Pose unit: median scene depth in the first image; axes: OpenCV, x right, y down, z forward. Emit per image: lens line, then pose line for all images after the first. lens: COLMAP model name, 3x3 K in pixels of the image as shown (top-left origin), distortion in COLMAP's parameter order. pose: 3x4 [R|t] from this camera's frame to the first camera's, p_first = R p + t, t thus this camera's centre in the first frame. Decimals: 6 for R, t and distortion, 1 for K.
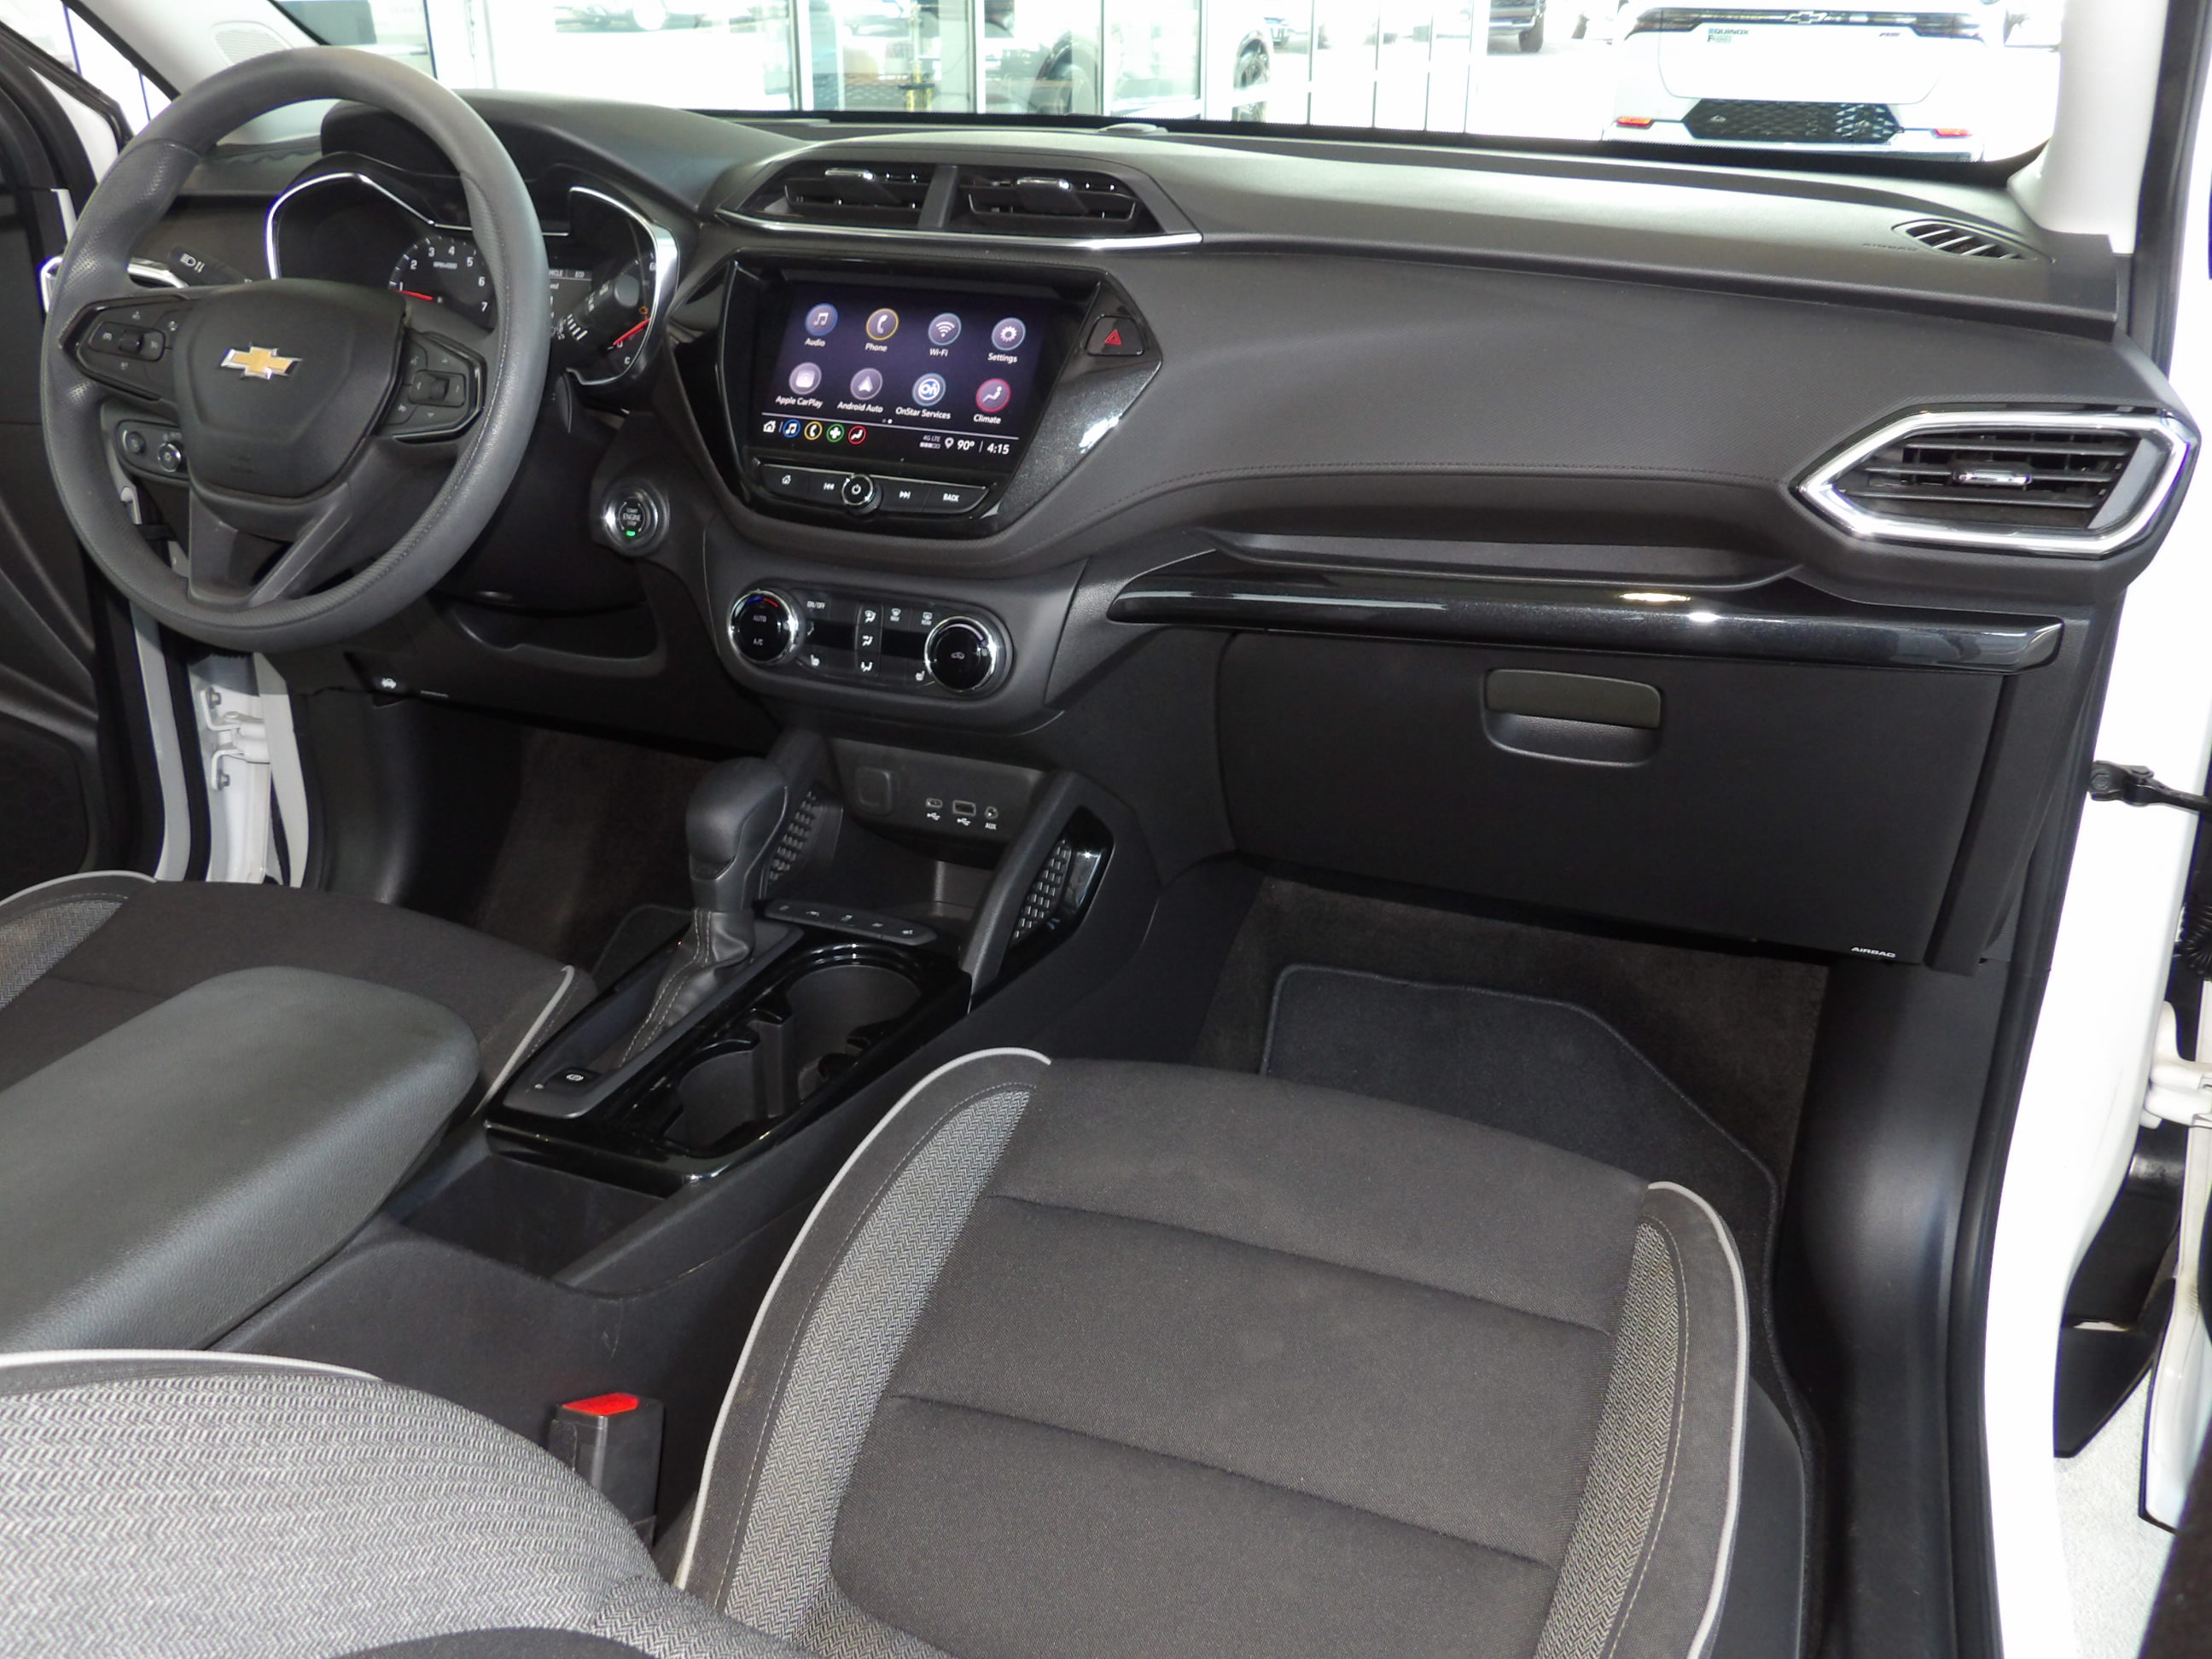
lens RADIAL K [[1862.1, 0, 1106.0], [0, 1862.1, 829.5], [0, 0, 1]] dist [-0.001026, -0.006046]
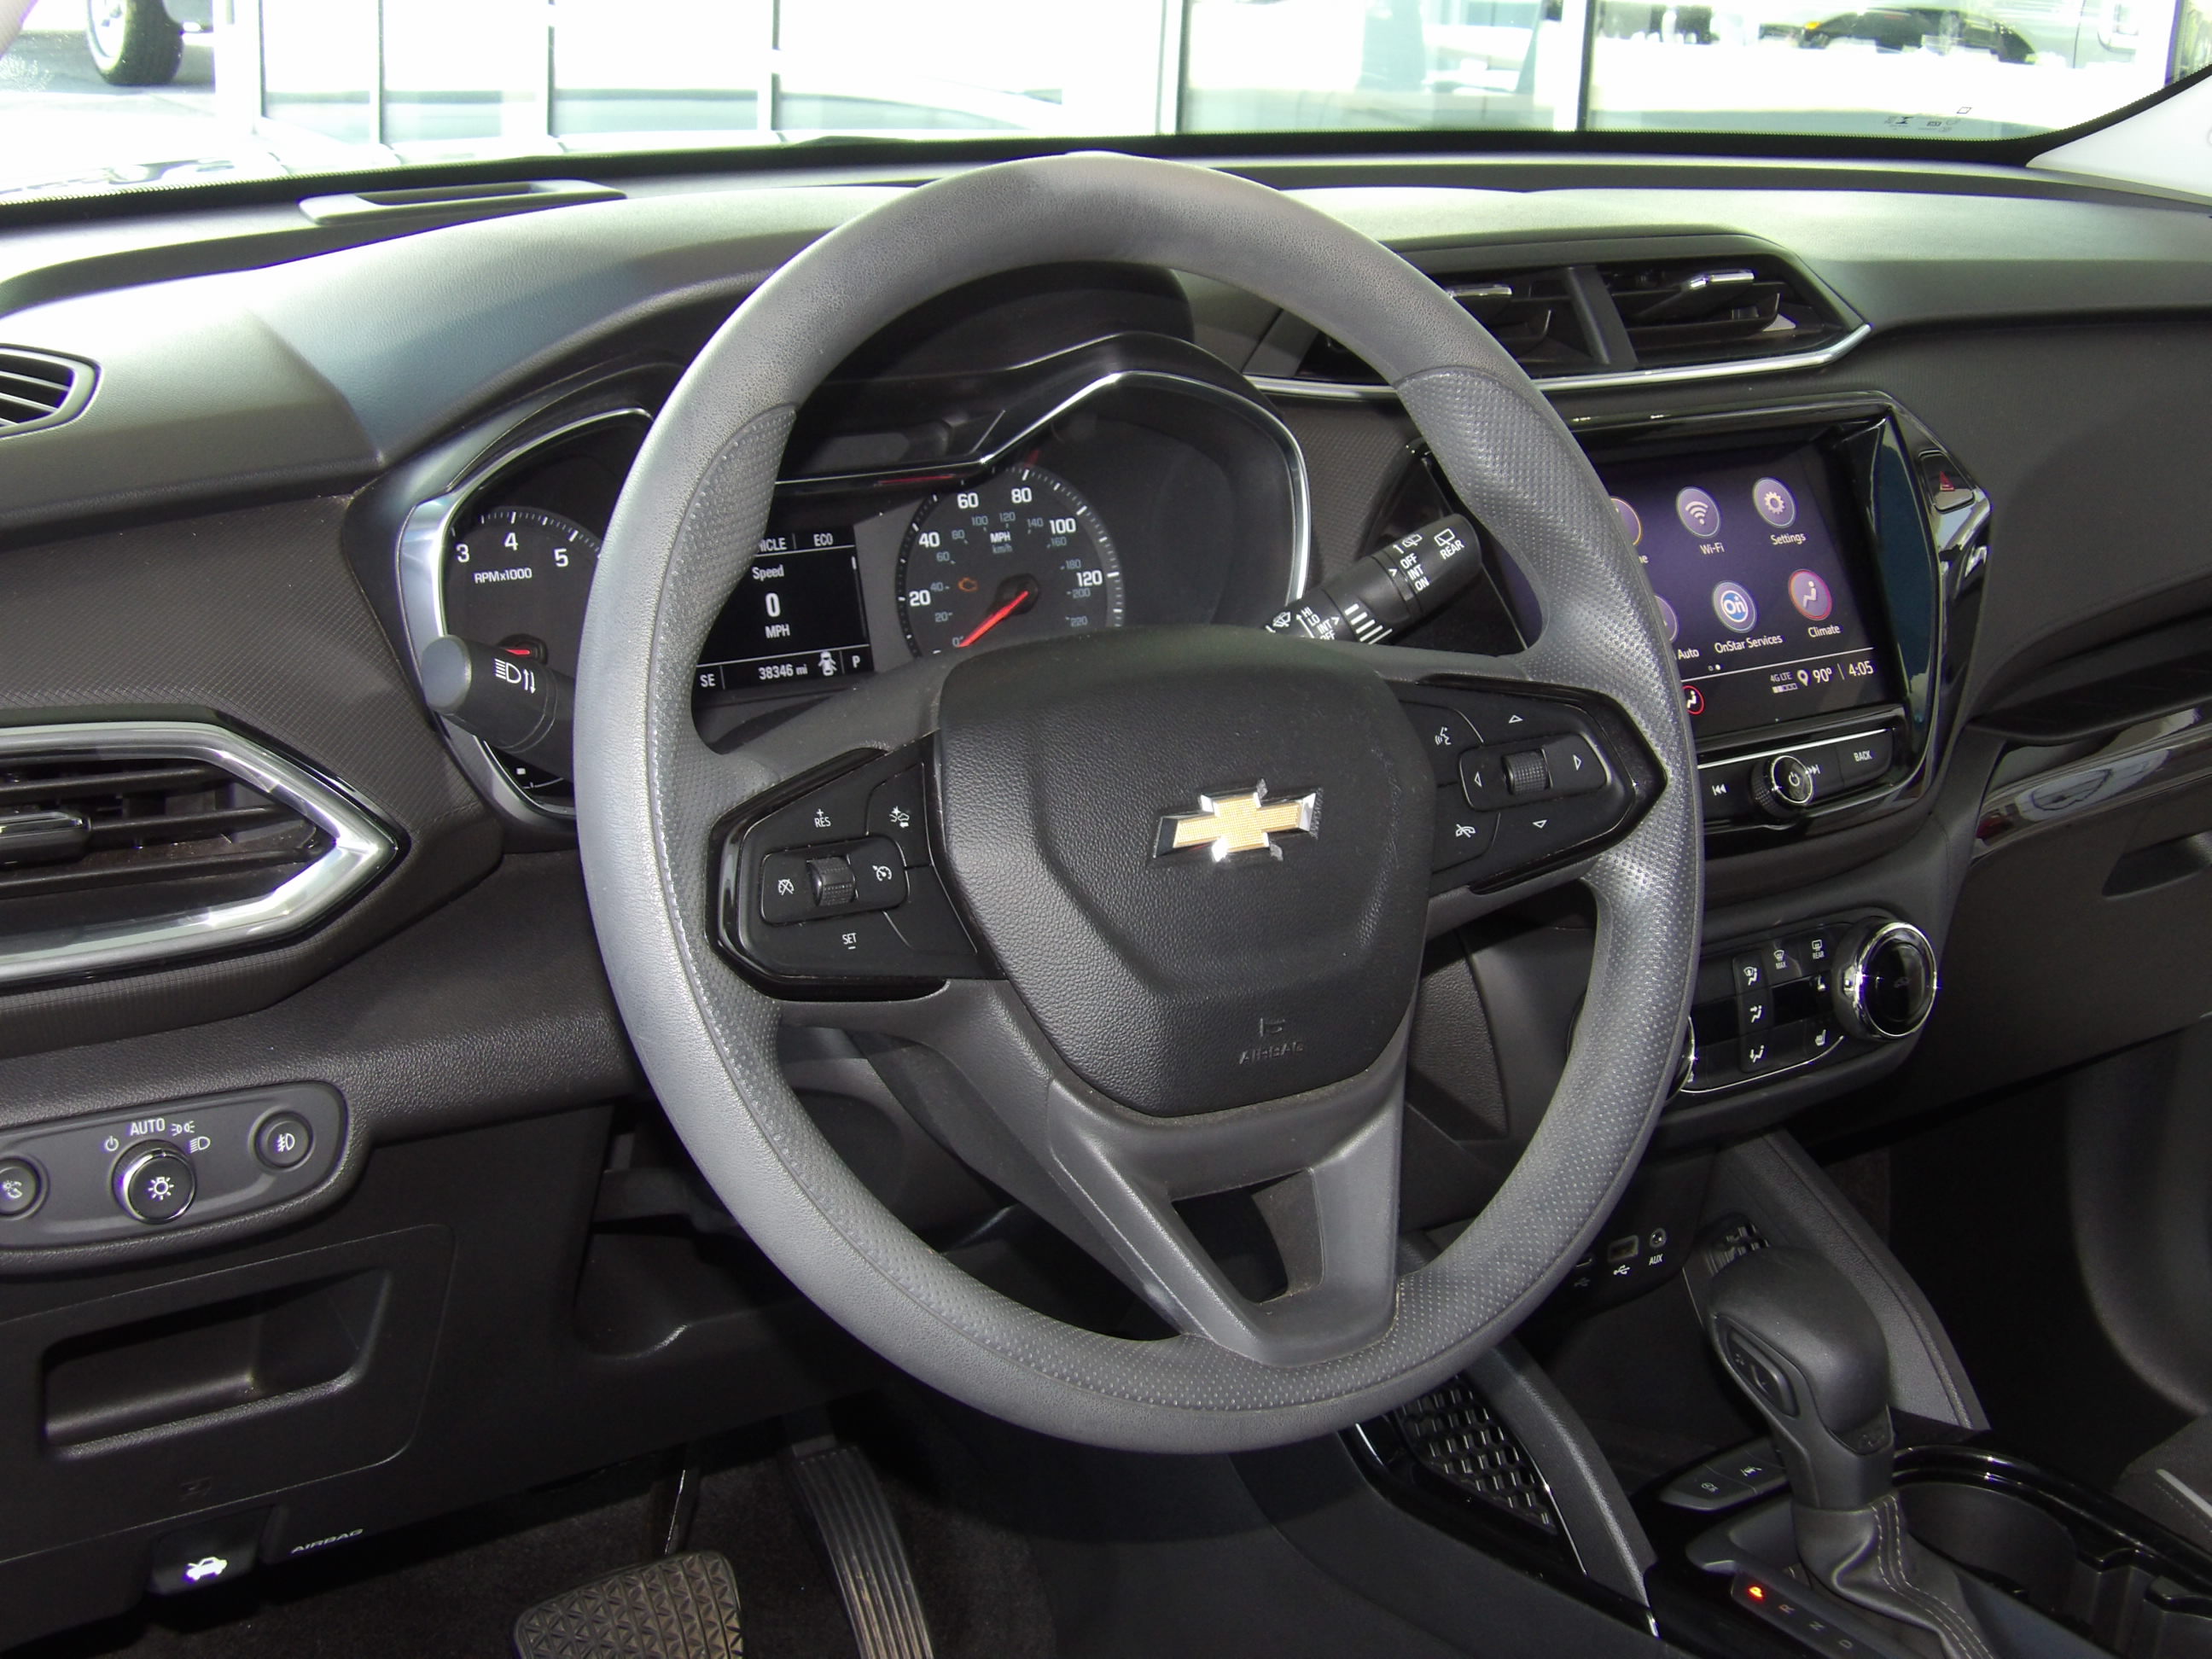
lens RADIAL K [[3086.5, 0, 1106.0], [0, 3086.5, 829.5], [0, 0, 1]] dist [-0.098835, -0.043688]
pose [[0.555422, -0.251499, 0.792626, -1.046759], [0.308045, 0.947584, 0.084808, -0.313327], [-0.772409, 0.197060, 0.603782, 0.535978]]
